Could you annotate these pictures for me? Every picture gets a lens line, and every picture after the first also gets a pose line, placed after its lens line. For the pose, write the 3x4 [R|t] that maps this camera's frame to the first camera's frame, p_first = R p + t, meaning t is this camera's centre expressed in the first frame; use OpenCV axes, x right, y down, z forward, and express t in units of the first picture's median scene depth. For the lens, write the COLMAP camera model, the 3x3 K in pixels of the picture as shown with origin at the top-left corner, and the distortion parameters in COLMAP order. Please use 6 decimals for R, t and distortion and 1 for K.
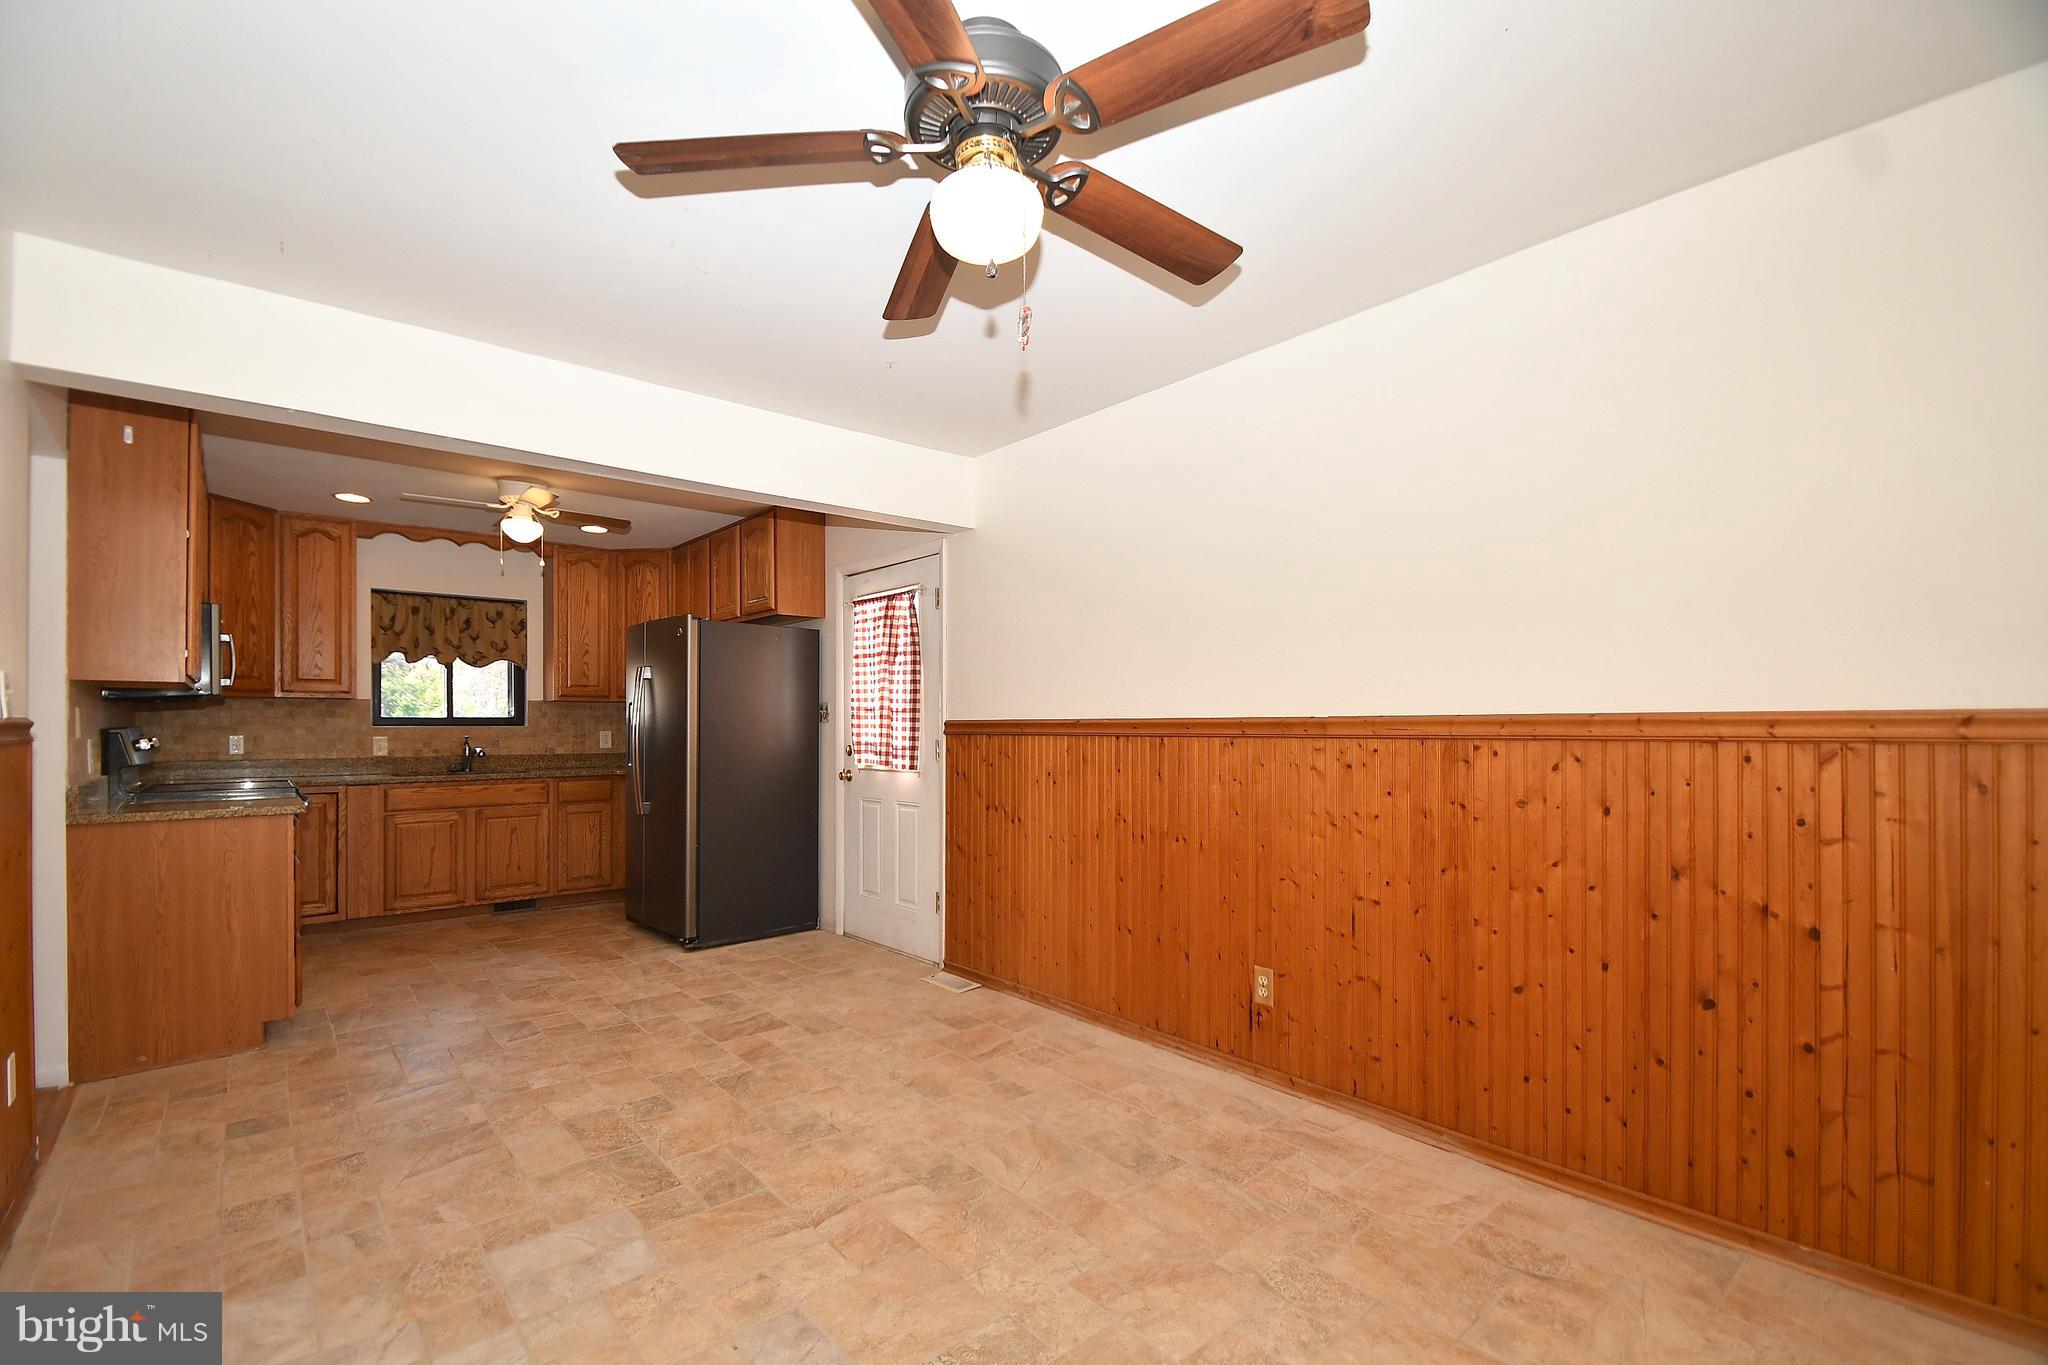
lens RADIAL K [[897.0, 0, 1001.8], [0, 897.0, 721.7], [0, 0, 1]] dist [0.017128, -0.016555]
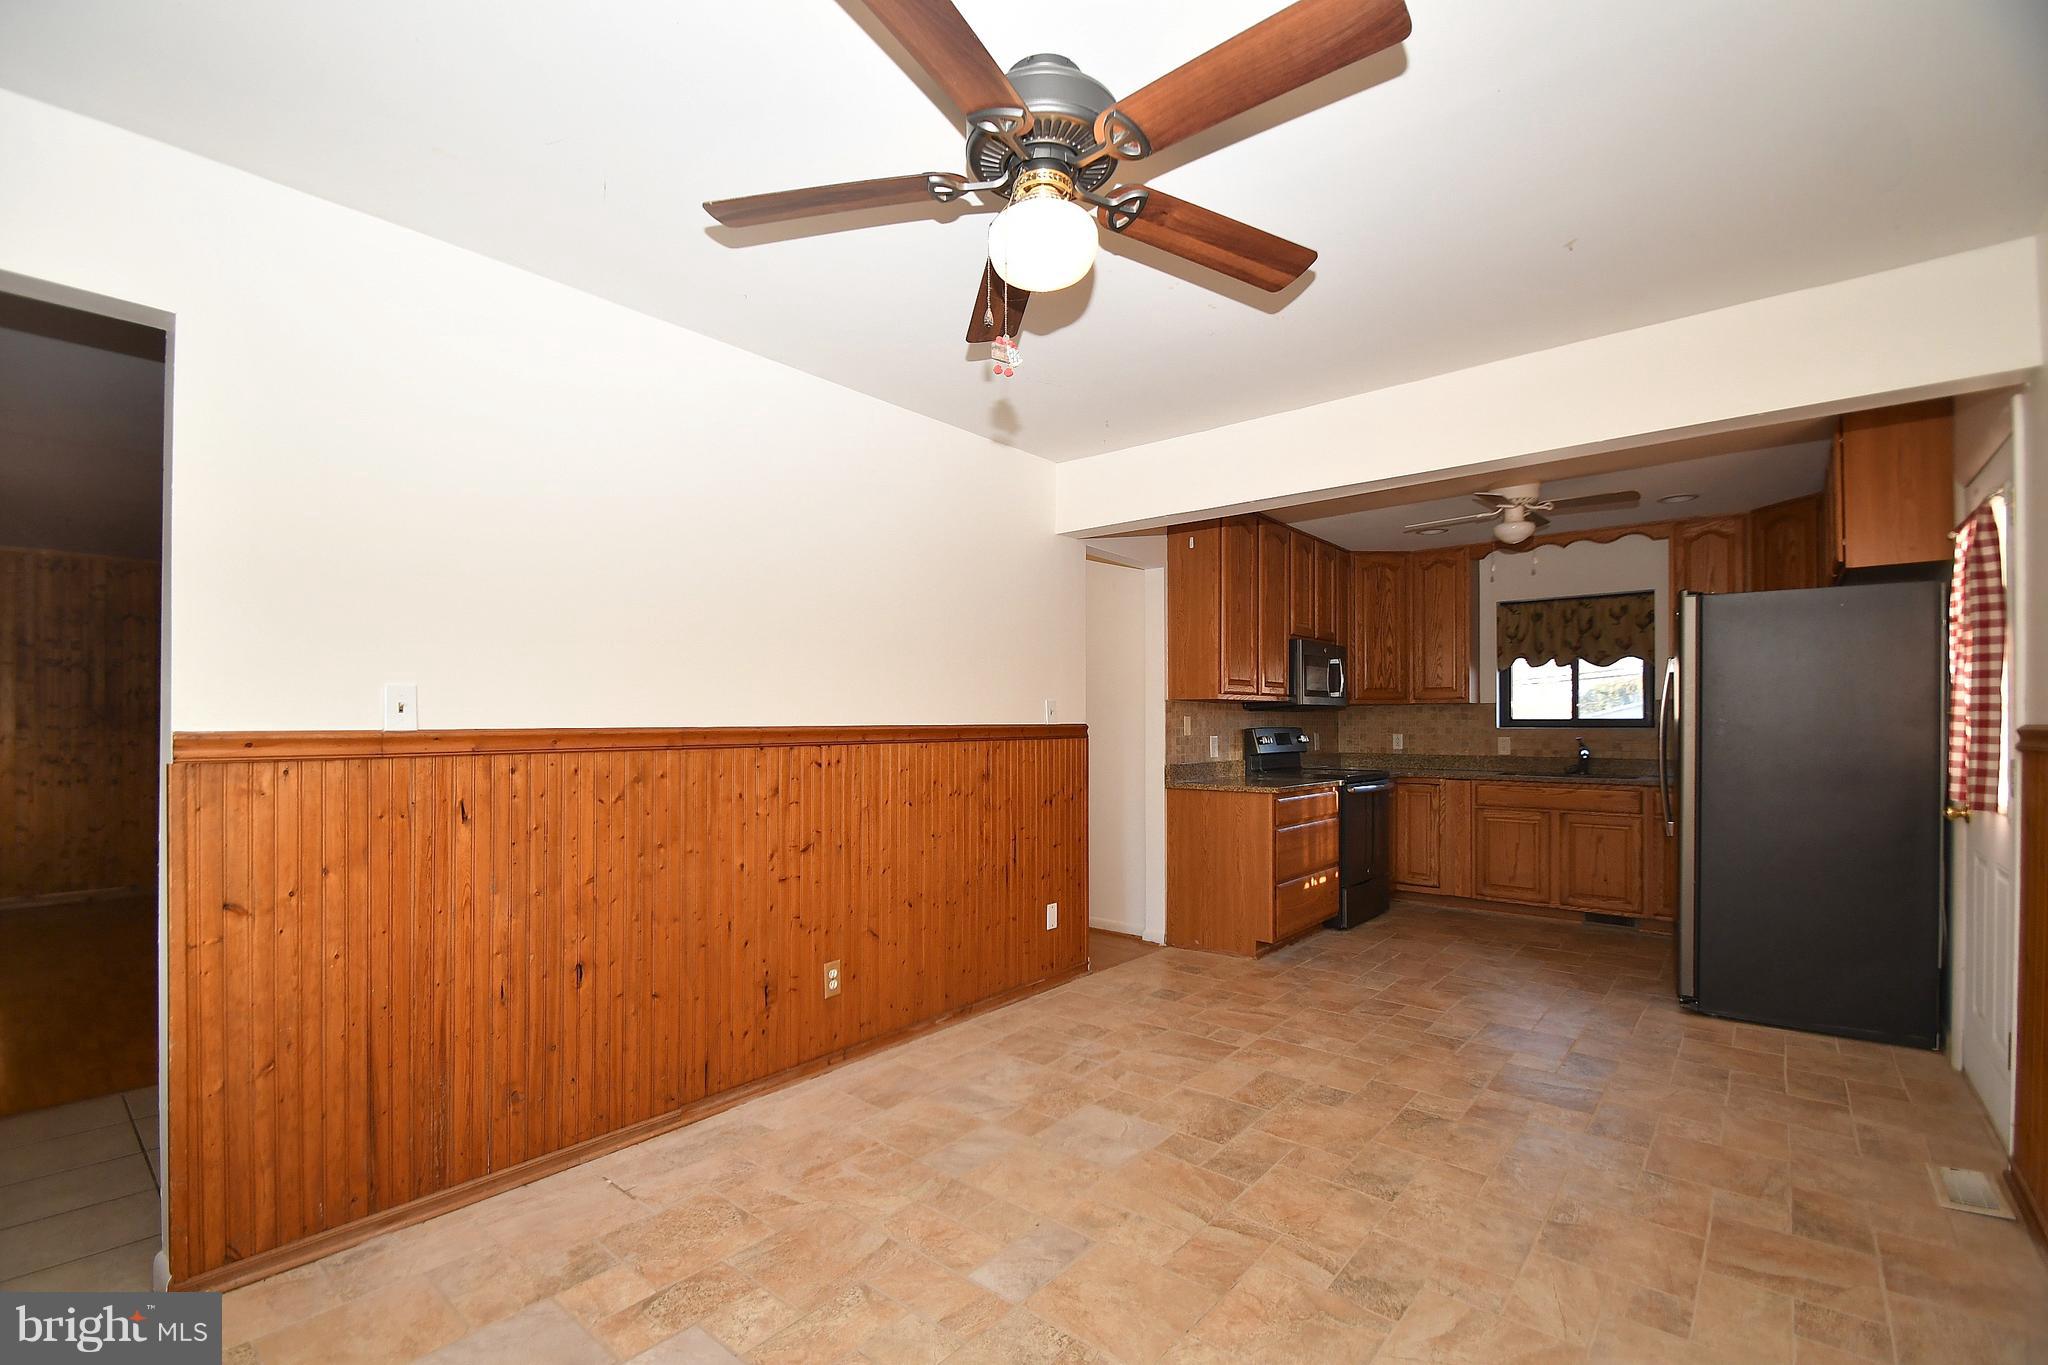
lens RADIAL K [[897.0, 0, 1001.8], [0, 897.0, 721.7], [0, 0, 1]] dist [0.017128, -0.016555]
pose [[0.160414, 0.000006, -0.987050, 0.357305], [0.002930, 0.999996, 0.000483, -0.005514], [0.987046, -0.002970, 0.160413, 0.282678]]
